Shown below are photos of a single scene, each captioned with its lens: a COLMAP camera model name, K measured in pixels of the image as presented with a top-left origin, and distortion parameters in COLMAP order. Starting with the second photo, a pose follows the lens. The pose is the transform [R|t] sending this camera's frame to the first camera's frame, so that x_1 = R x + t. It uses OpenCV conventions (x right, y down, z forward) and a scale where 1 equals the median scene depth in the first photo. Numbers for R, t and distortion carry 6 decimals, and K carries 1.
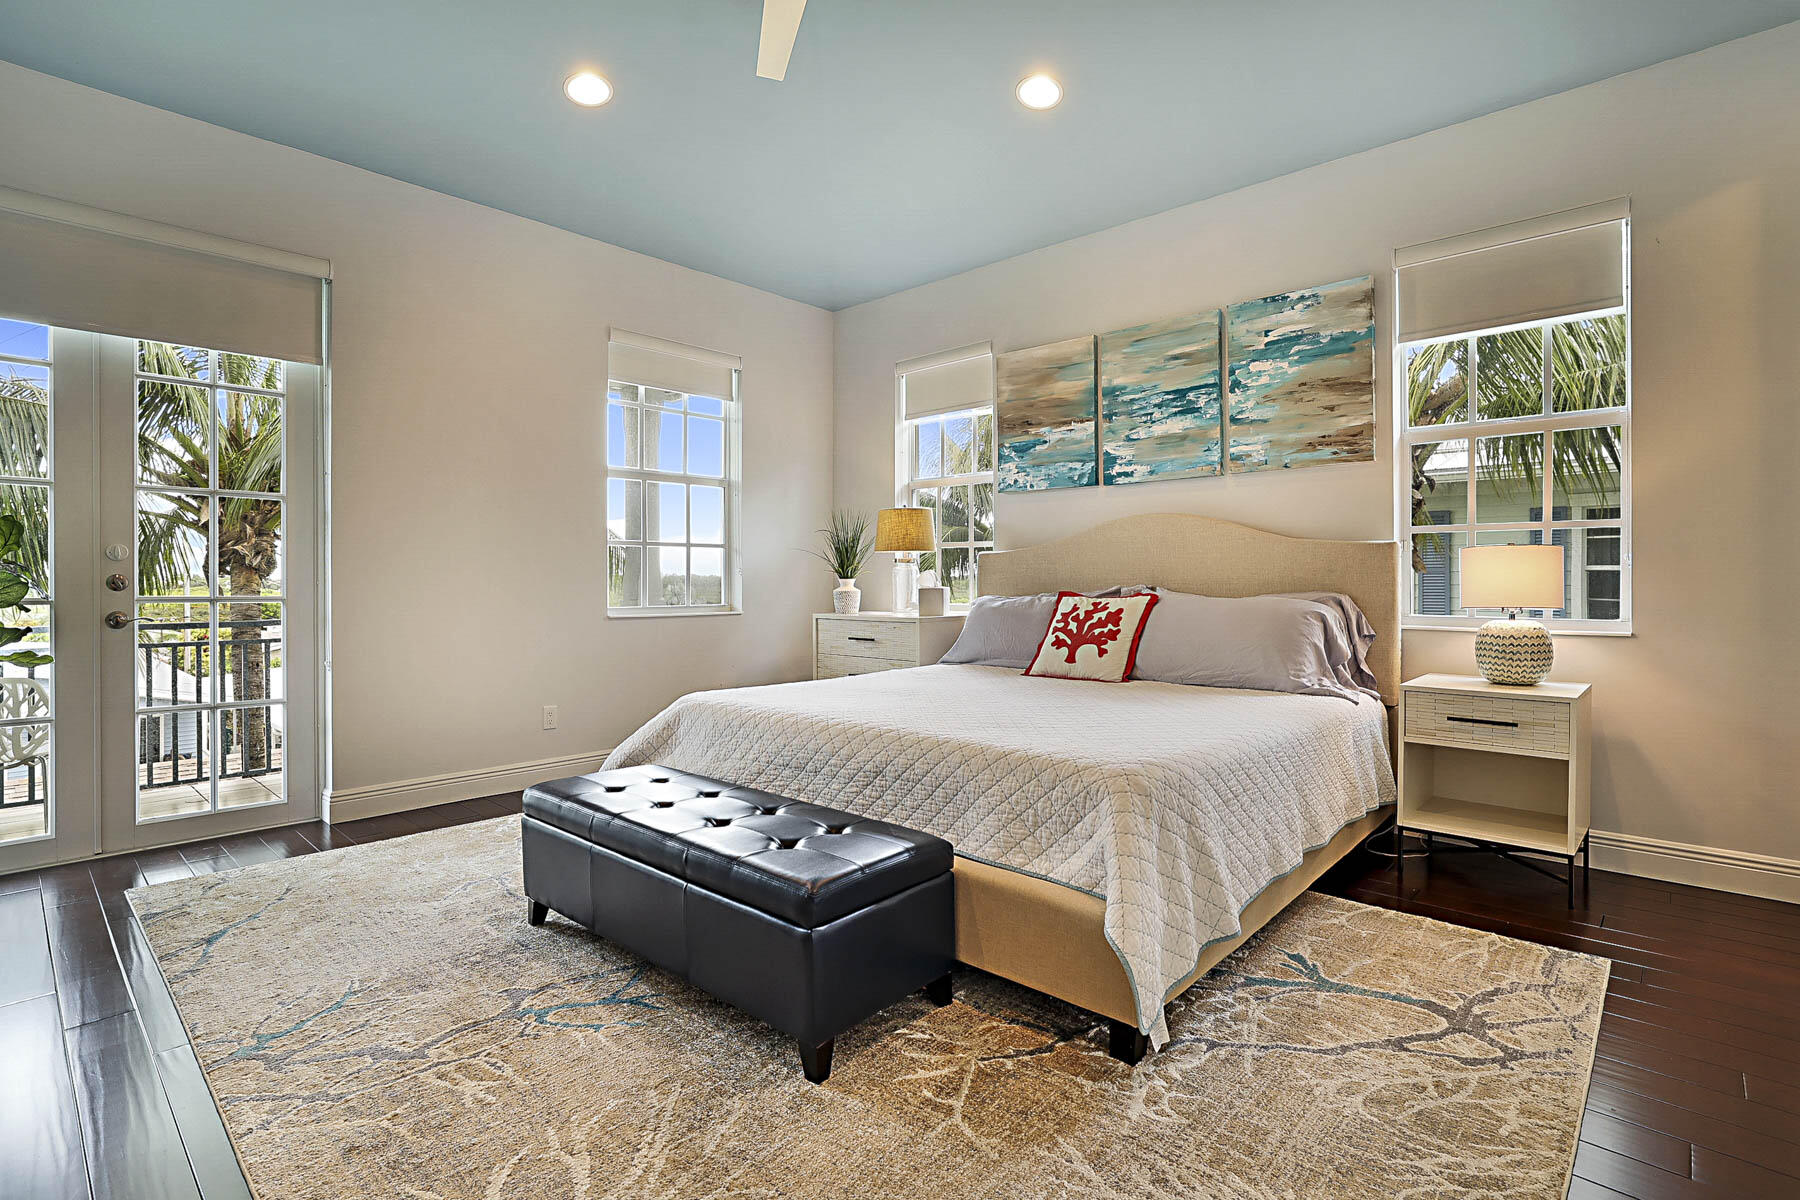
lens RADIAL K [[829.4, 0, 897.4], [0, 829.4, 590.9], [0, 0, 1]] dist [0.001998, 0.000195]
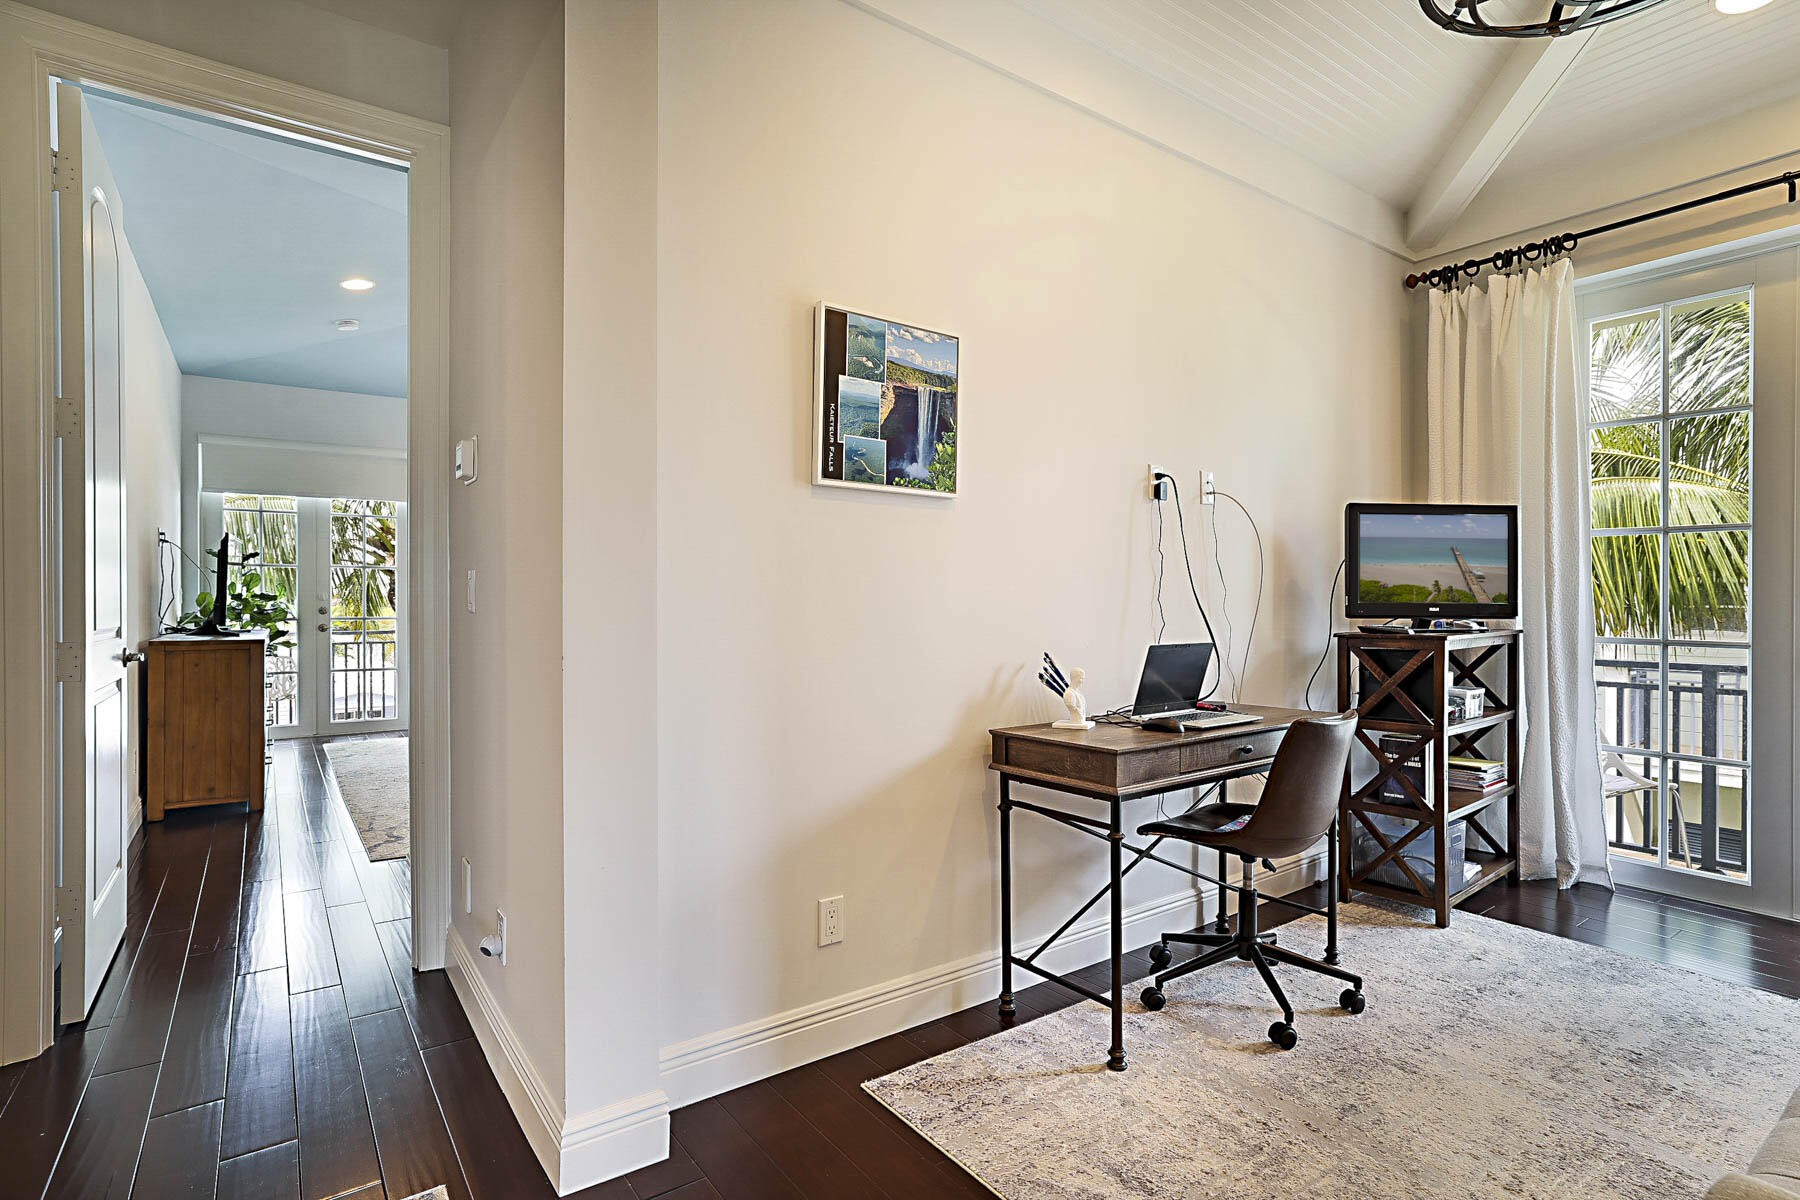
lens RADIAL K [[888.7, 0, 904.2], [0, 888.7, 605.1], [0, 0, 1]] dist [-0.000612, -0.000027]
pose [[0.979039, -0.006656, -0.203565, 1.034567], [0.005548, 0.999967, -0.006016, -0.001844], [0.203598, 0.004760, 0.979043, -0.975804]]
